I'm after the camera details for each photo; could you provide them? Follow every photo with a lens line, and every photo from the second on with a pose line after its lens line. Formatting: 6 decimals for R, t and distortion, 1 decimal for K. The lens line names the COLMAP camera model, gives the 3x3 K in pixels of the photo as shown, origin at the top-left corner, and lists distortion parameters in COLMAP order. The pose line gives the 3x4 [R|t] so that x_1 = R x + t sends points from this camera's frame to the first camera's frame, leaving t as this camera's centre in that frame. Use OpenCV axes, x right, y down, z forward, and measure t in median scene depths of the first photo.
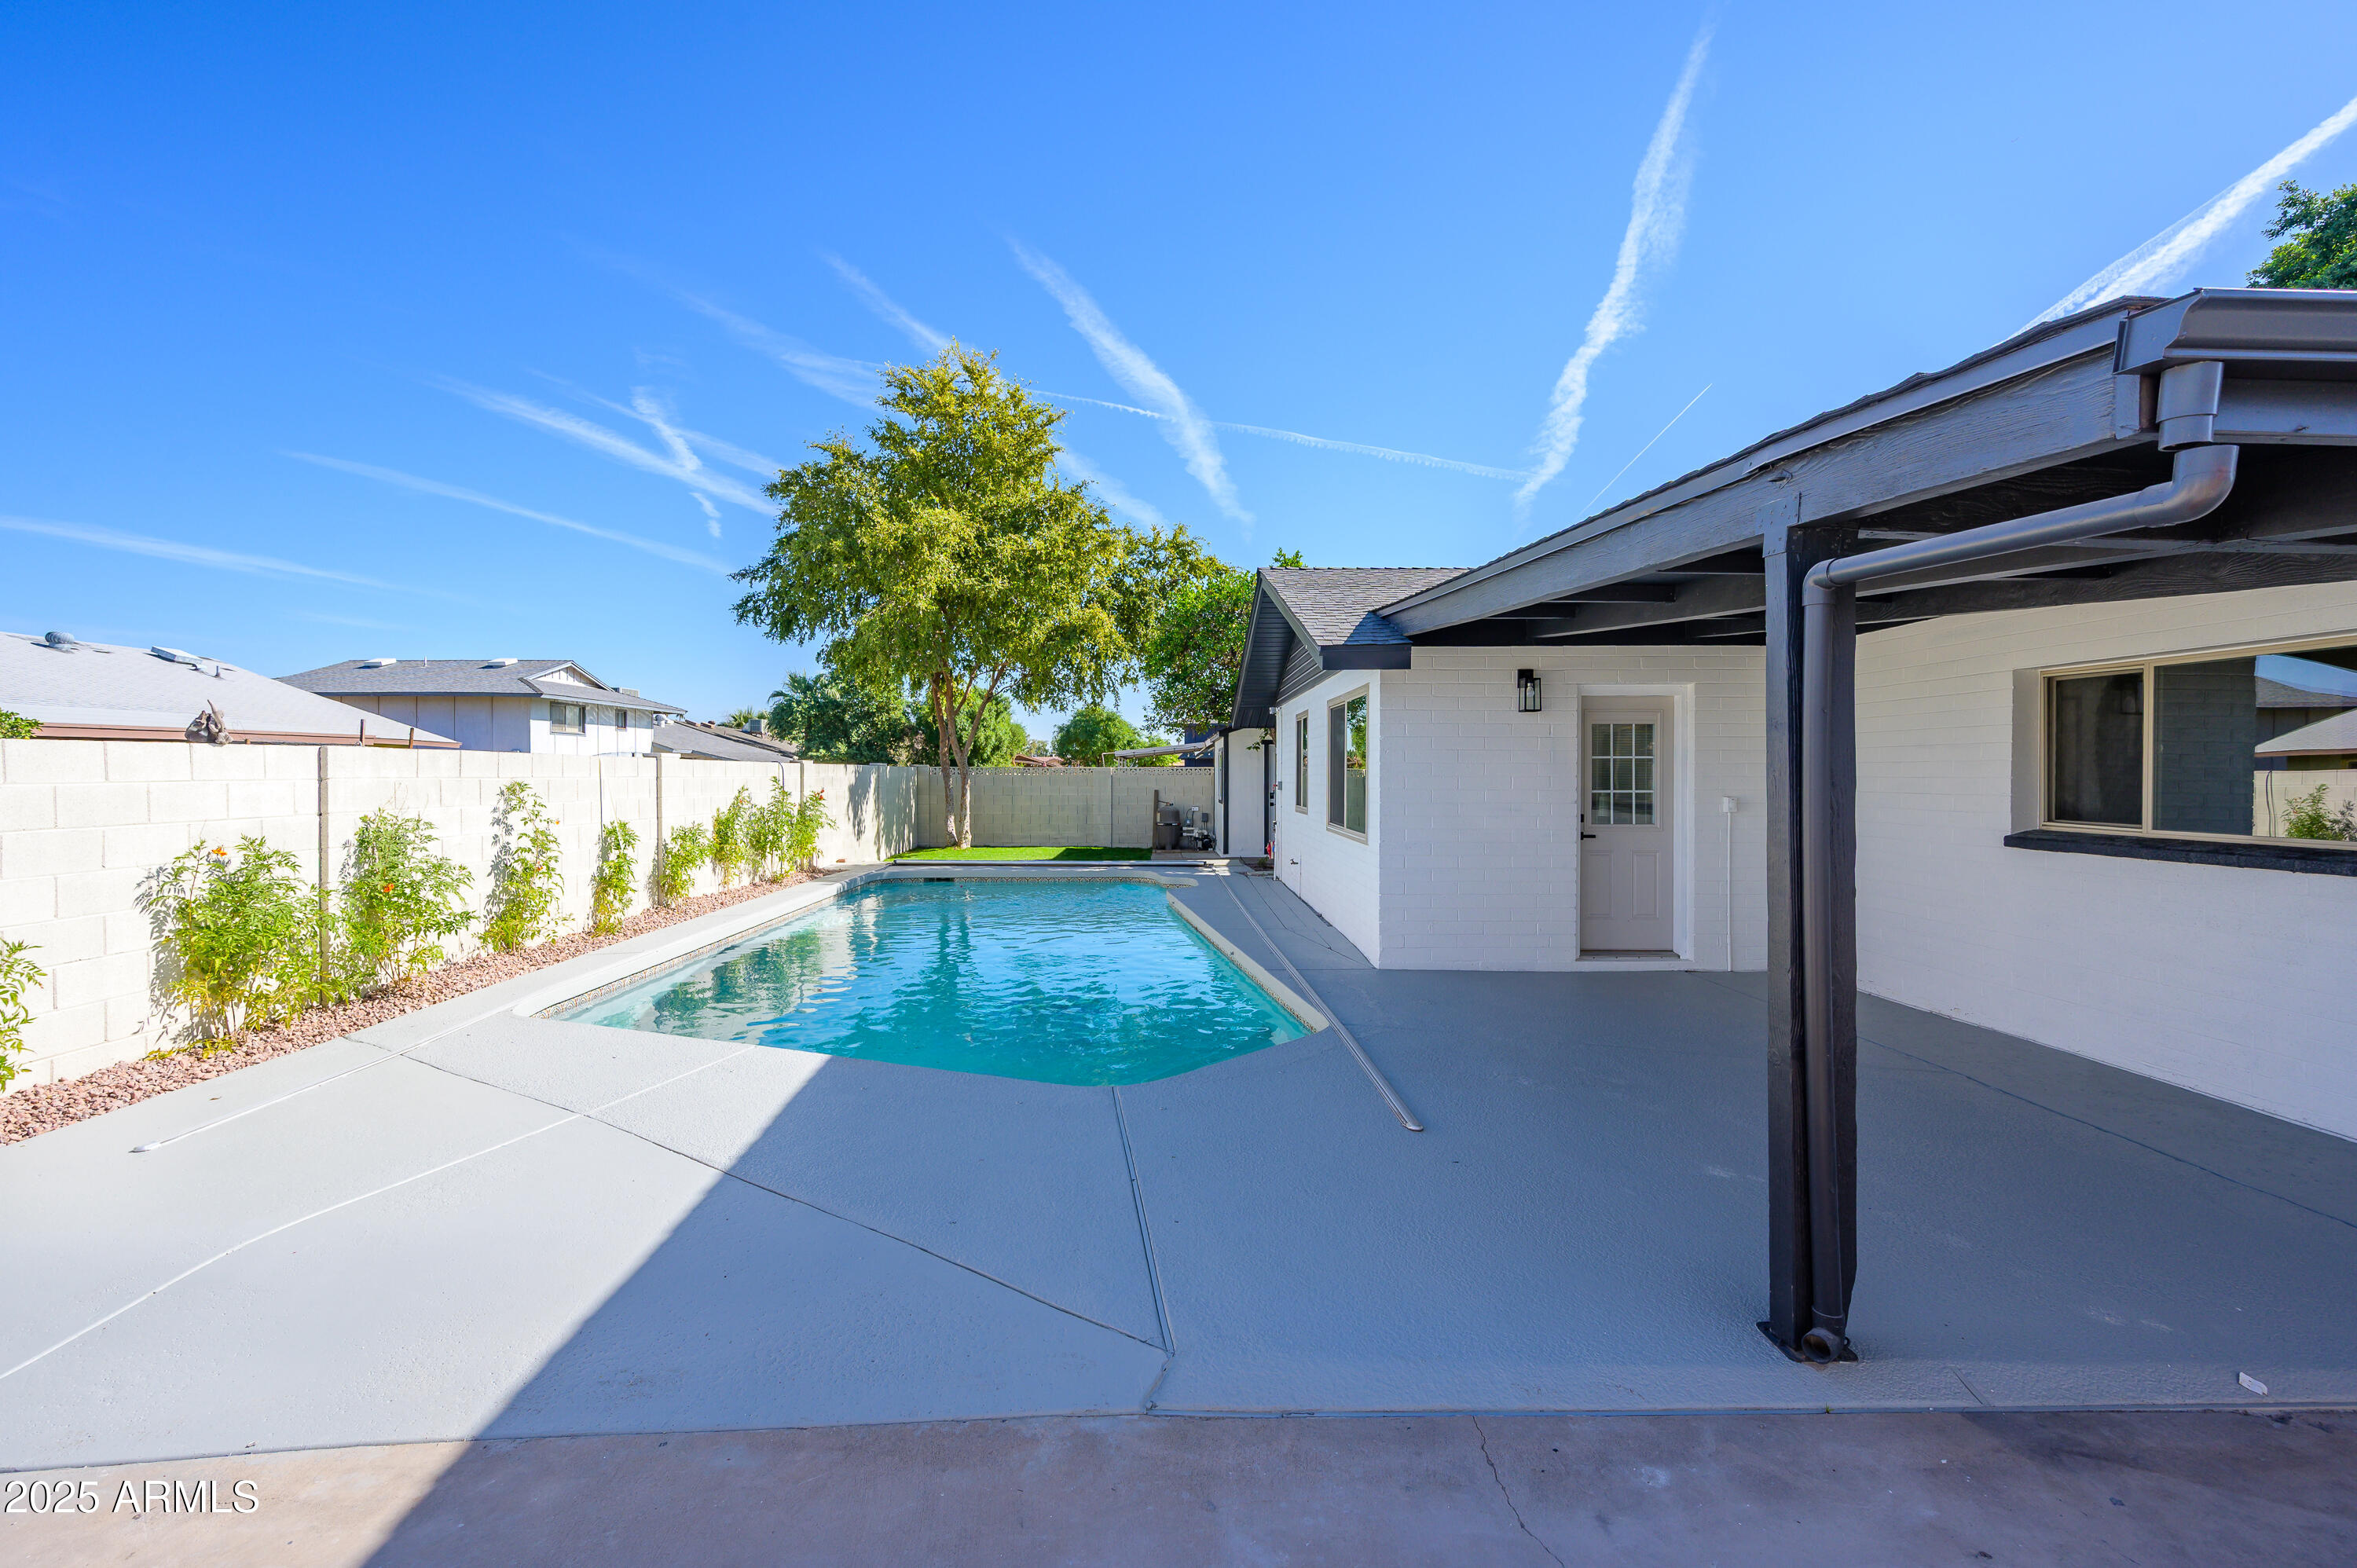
lens RADIAL K [[964.6, 0, 1179.4], [0, 964.6, 787.7], [0, 0, 1]] dist [0.001580, -0.002818]
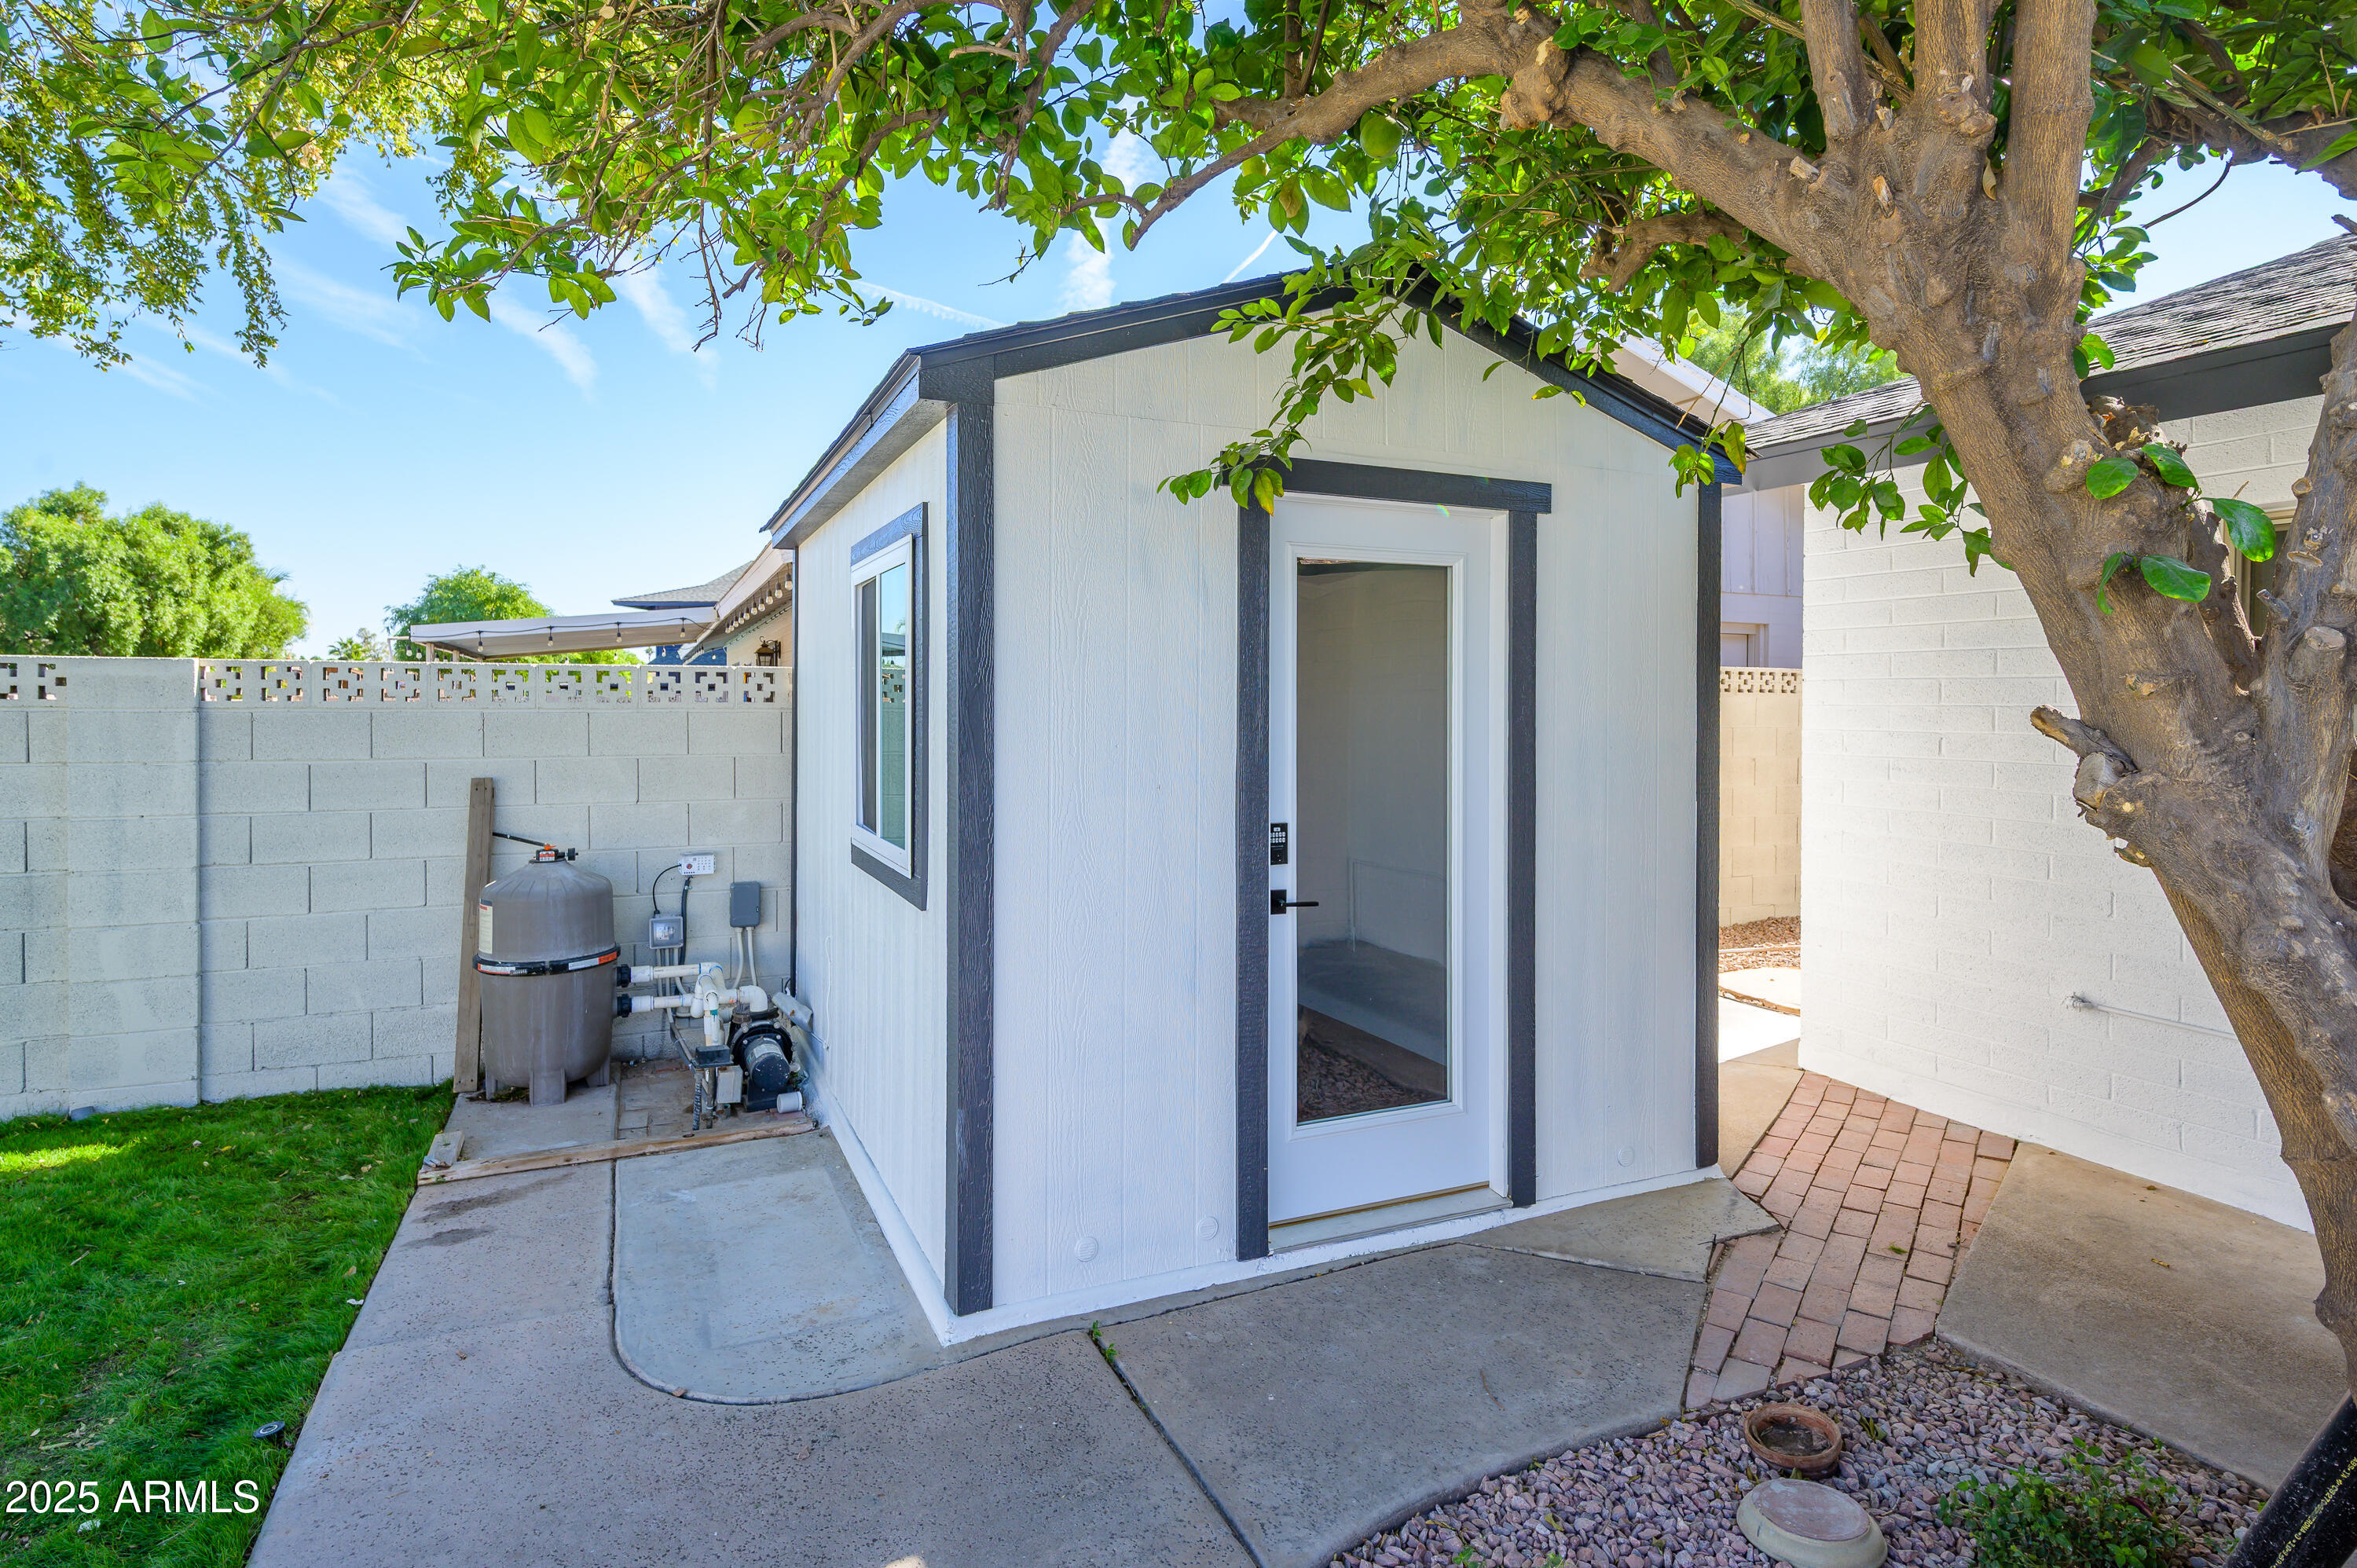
lens RADIAL K [[1215.6, 0, 1165.7], [0, 1215.6, 710.5], [0, 0, 1]] dist [0.001176, 0.000102]
pose [[0.920964, 0.000132, 0.389648, 0.007555], [0.002764, 0.999973, -0.006873, -0.009621], [-0.389639, 0.007407, 0.920938, 0.765428]]
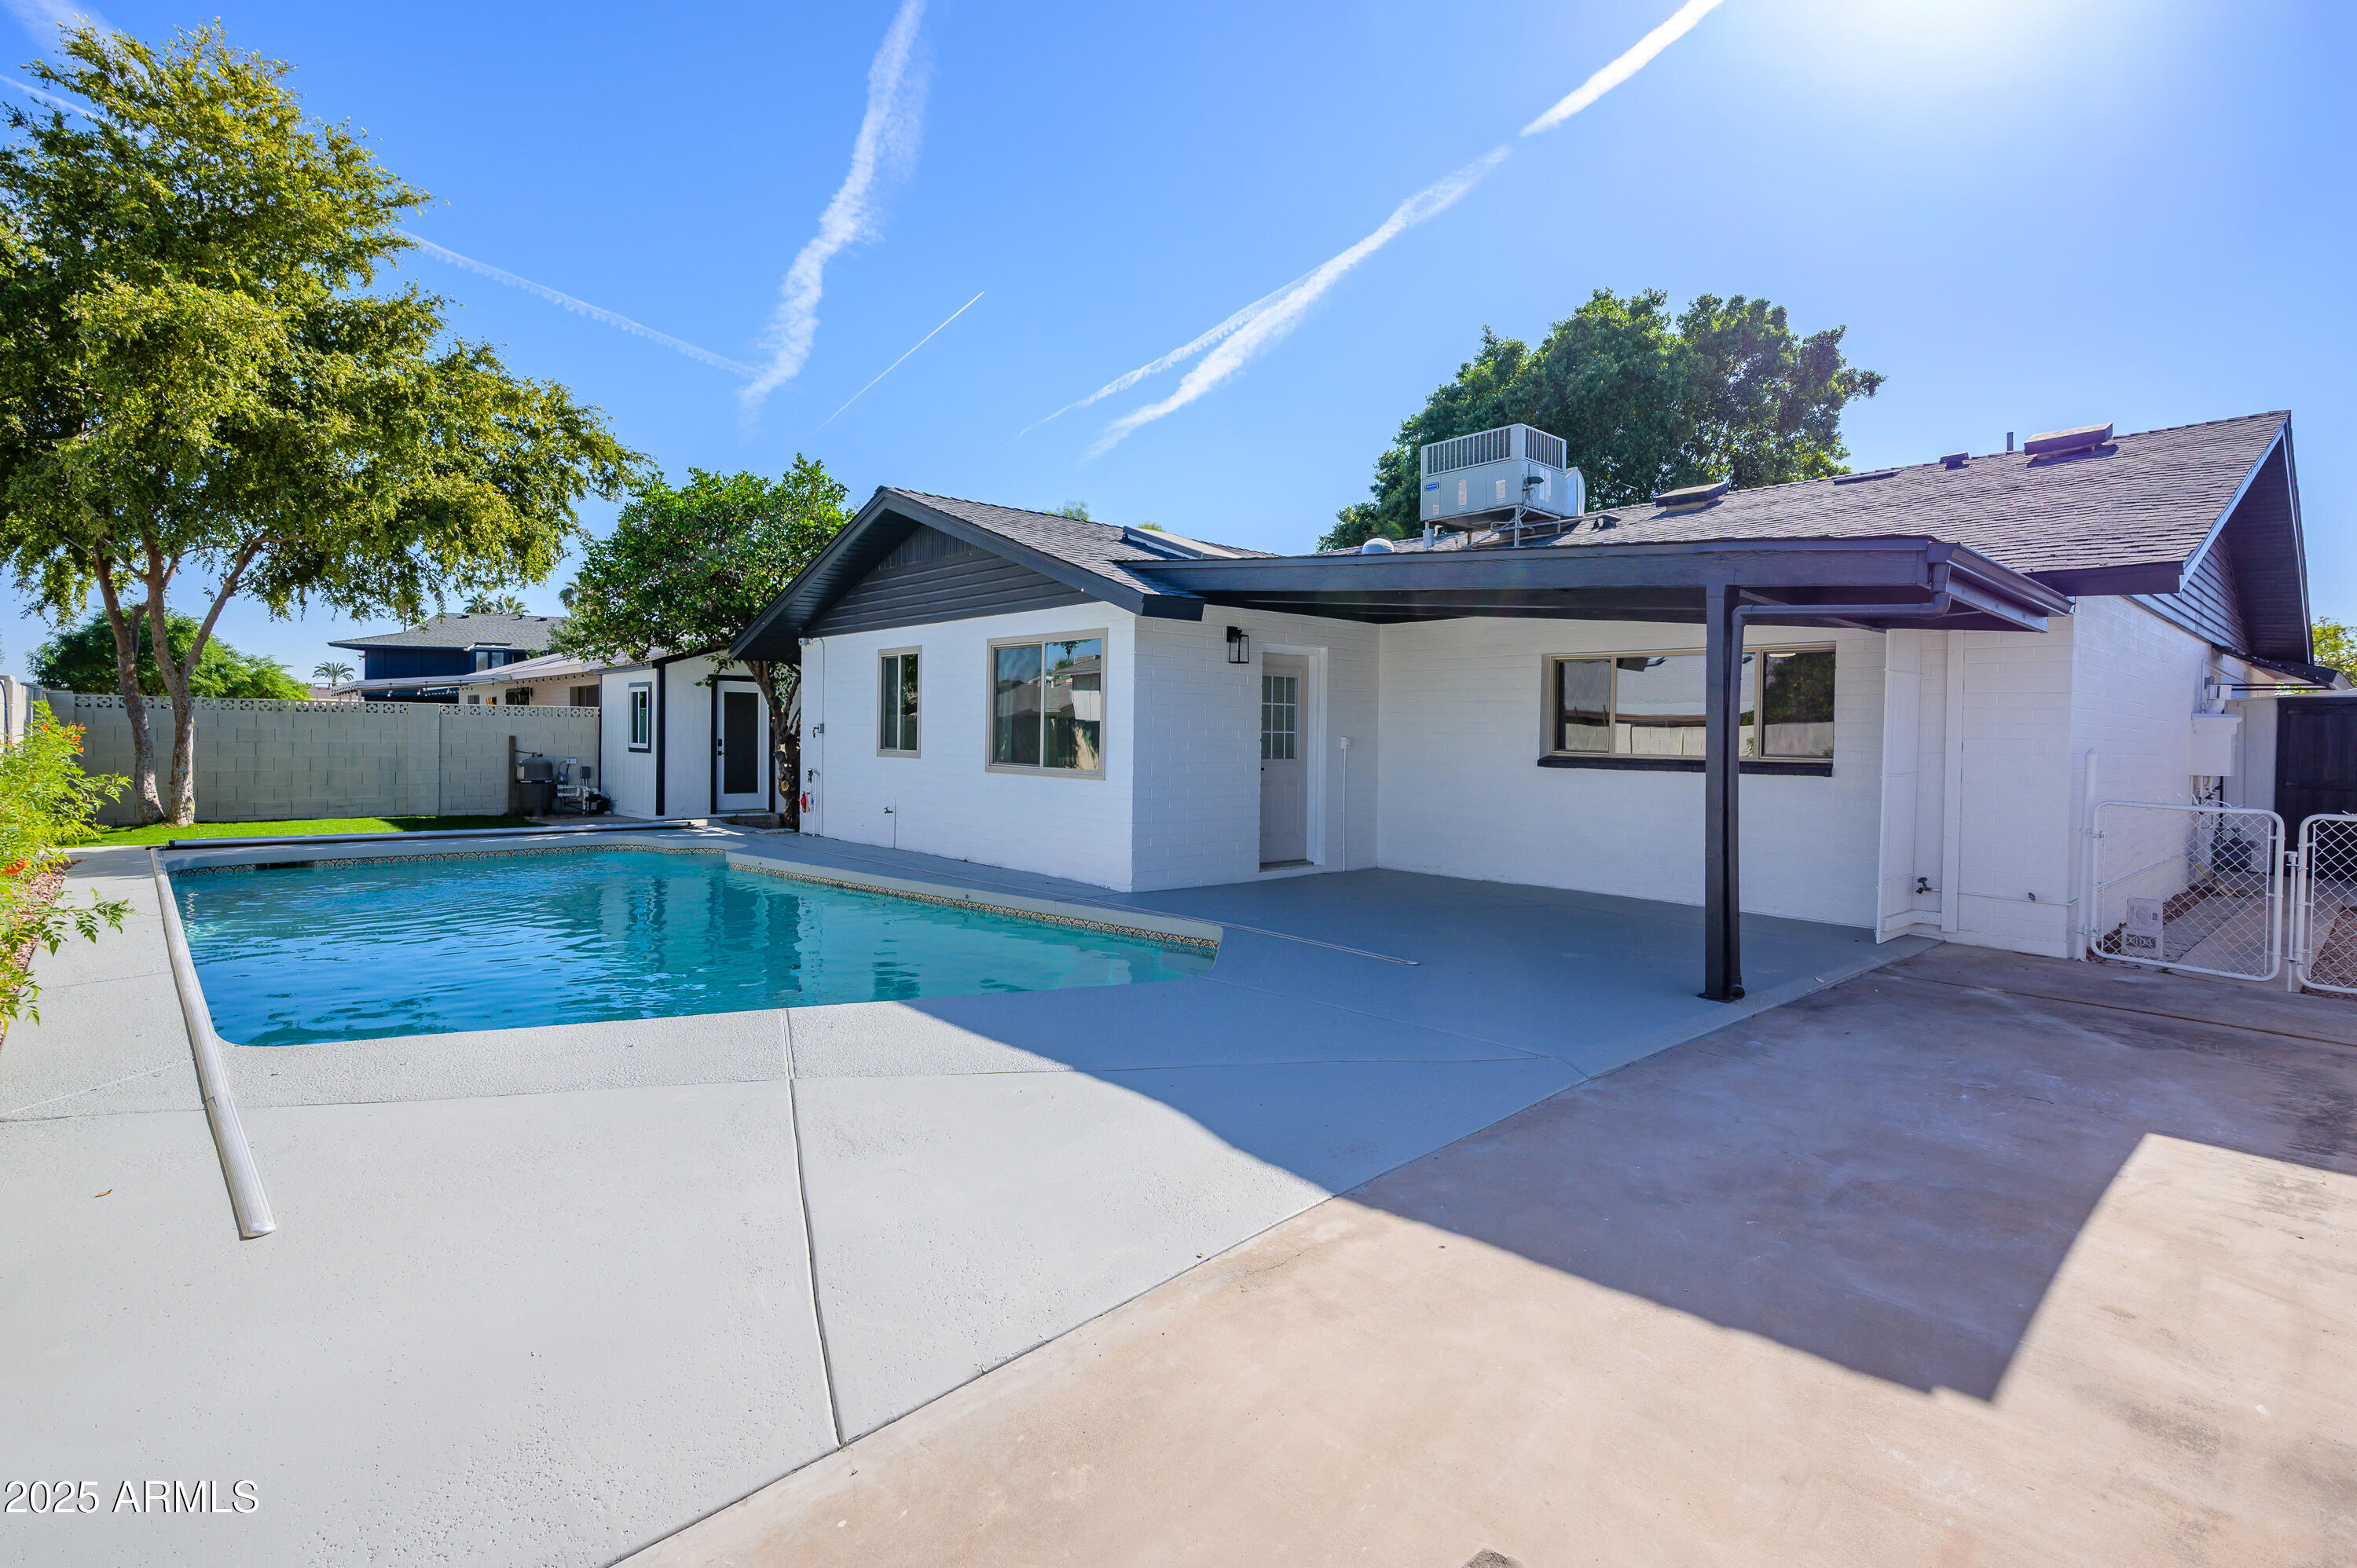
lens RADIAL K [[1131.8, 0, 1223.2], [0, 1131.8, 746.8], [0, 0, 1]] dist [-0.003715, 0.000608]
pose [[0.734027, 0.002686, 0.679115, -0.224143], [-0.004063, 0.999992, 0.000436, 0.008768], [-0.679108, -0.003080, 0.734032, -0.001172]]
